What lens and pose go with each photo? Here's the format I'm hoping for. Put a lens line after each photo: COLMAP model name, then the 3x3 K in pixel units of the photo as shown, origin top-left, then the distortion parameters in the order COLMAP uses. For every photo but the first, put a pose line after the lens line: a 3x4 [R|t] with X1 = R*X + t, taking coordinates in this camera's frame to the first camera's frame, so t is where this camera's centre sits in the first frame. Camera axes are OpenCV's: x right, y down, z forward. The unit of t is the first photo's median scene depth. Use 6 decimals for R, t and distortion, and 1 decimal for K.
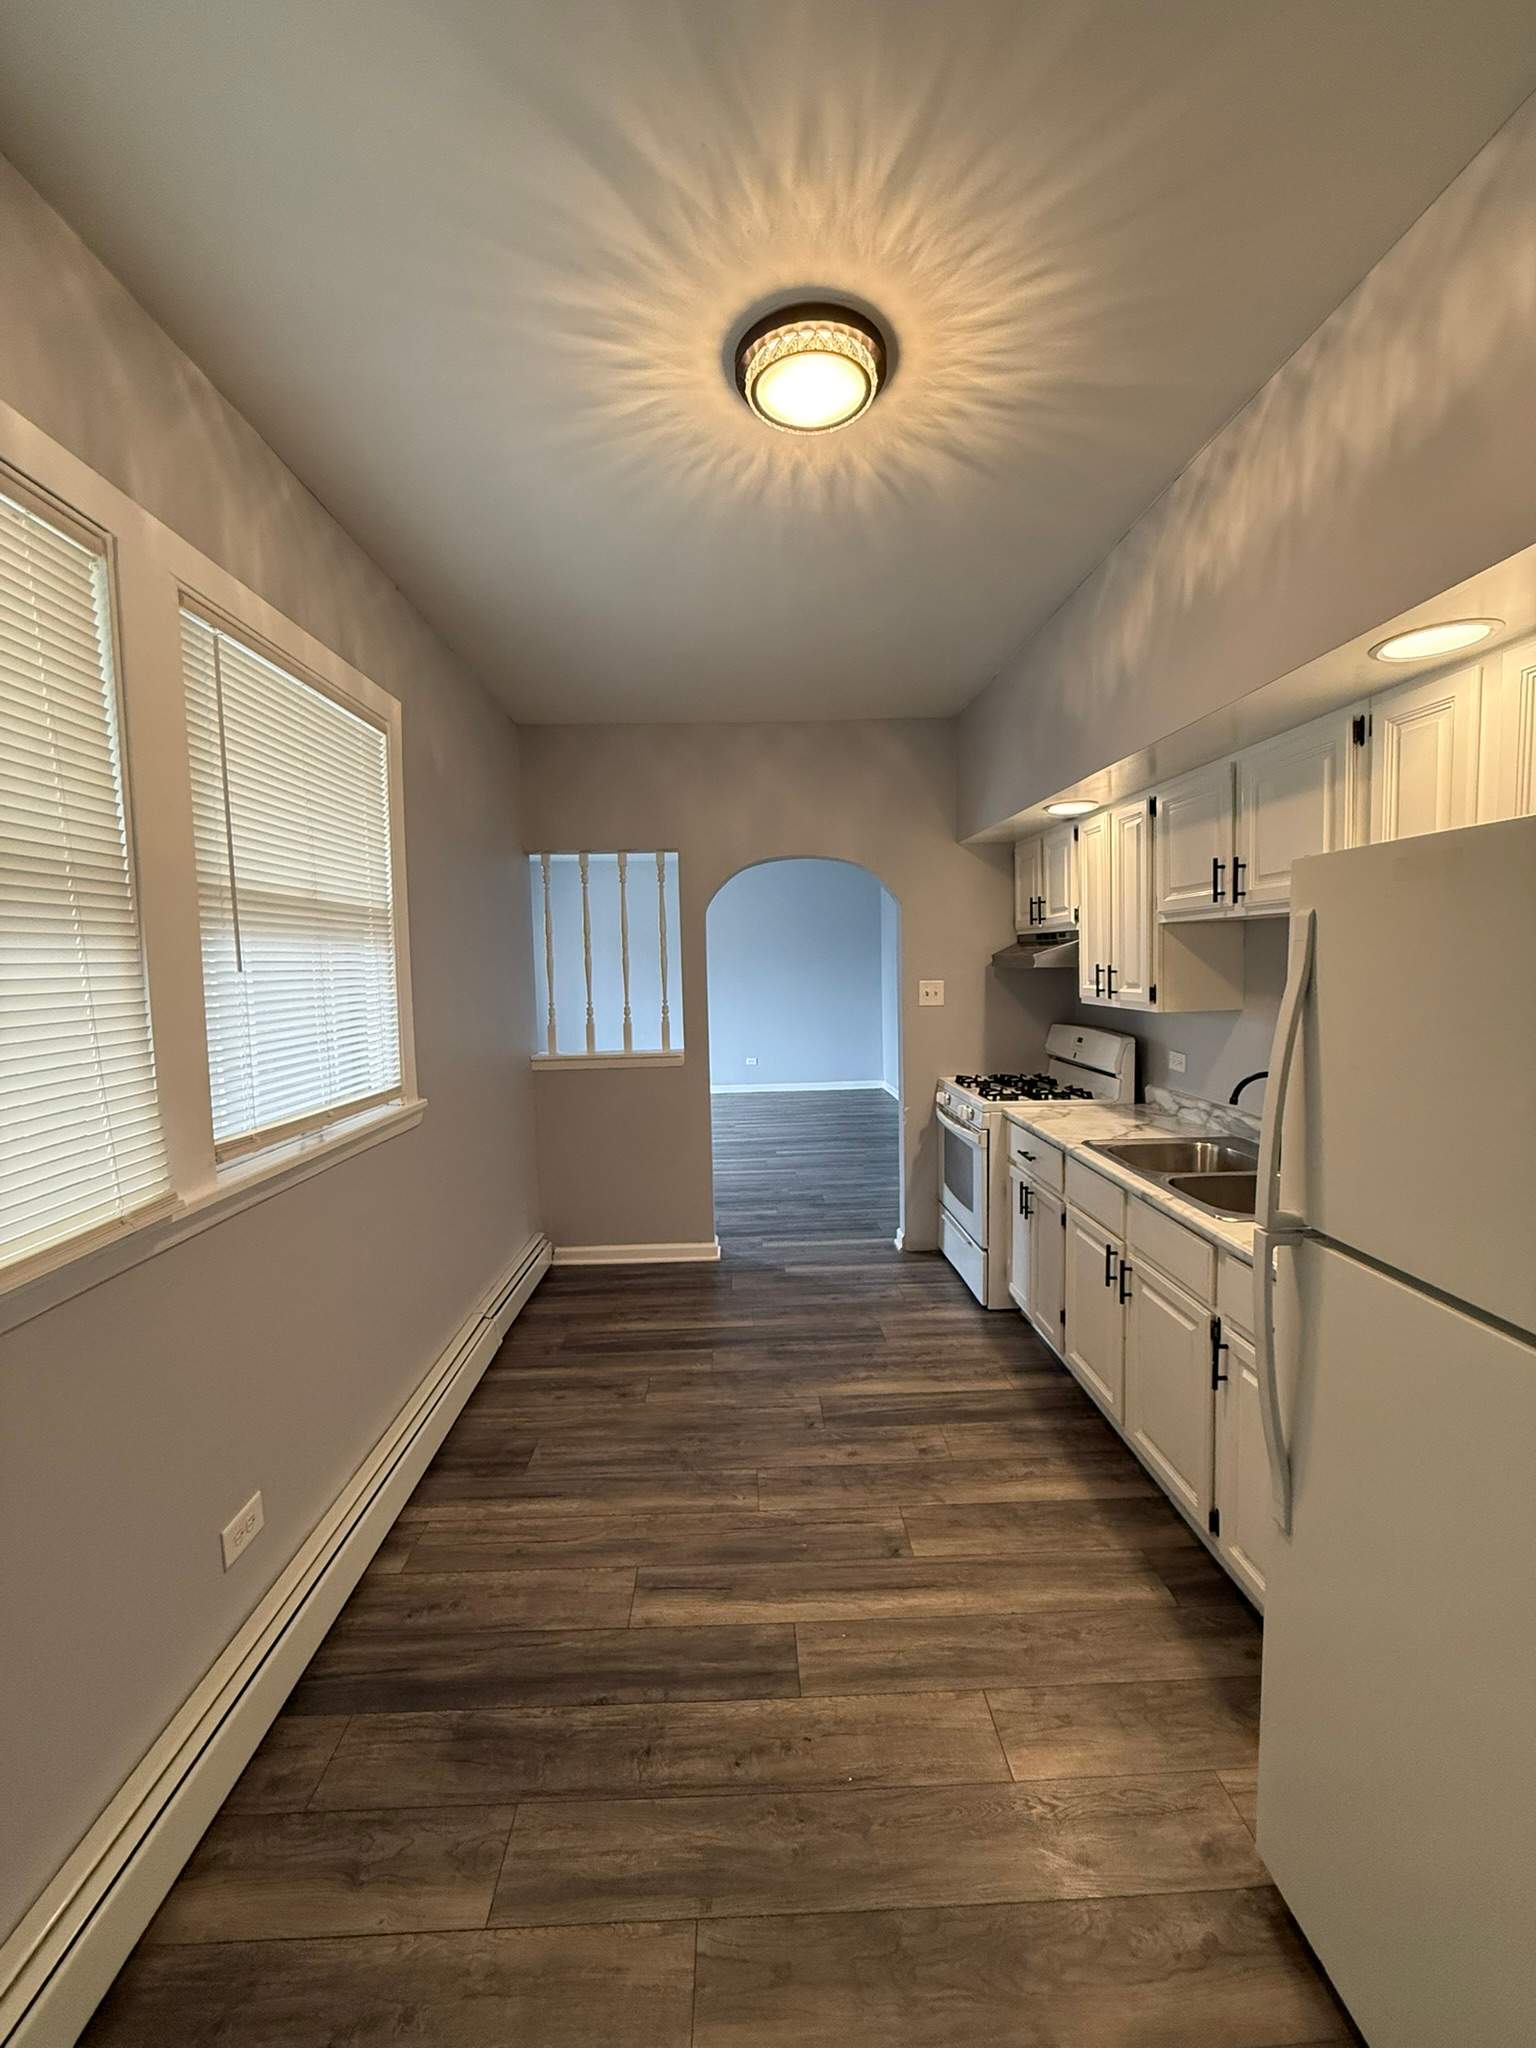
lens RADIAL K [[805.5, 0, 755.6], [0, 805.5, 1020.3], [0, 0, 1]] dist [0.007533, -0.001478]
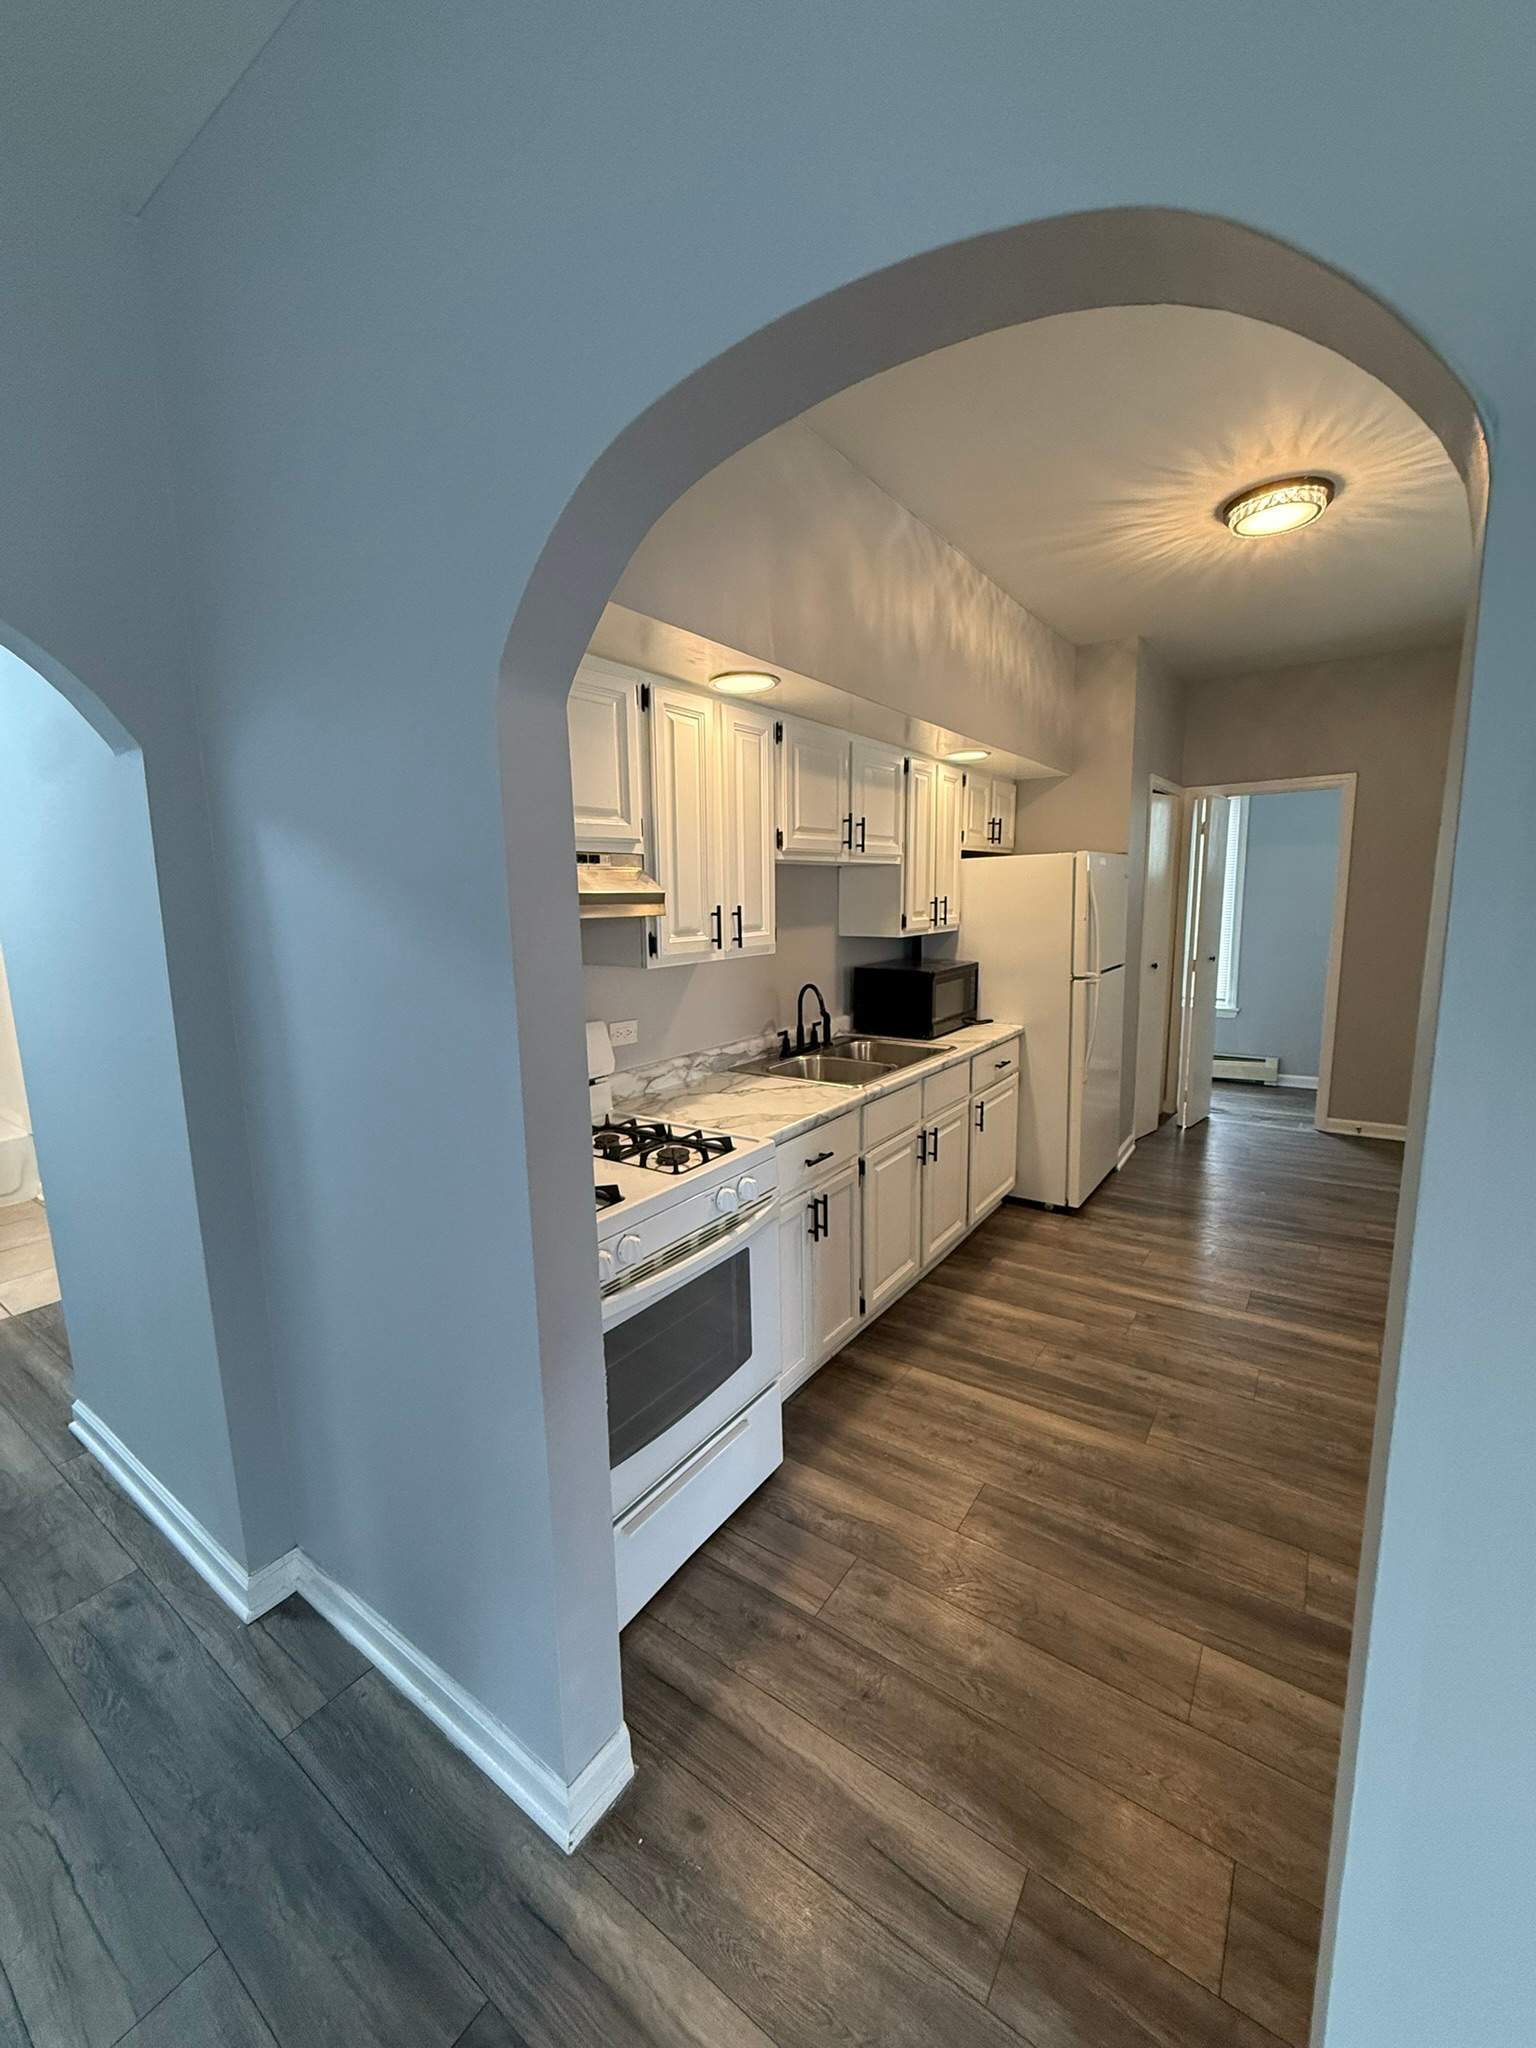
lens RADIAL K [[805.5, 0, 778.7], [0, 805.5, 1026.1], [0, 0, 1]] dist [0.007533, -0.001478]
pose [[-0.806937, -0.052015, 0.588343, -0.082035], [0.085326, 0.975399, 0.203263, -0.128365], [-0.584442, 0.214221, -0.782647, 1.906997]]
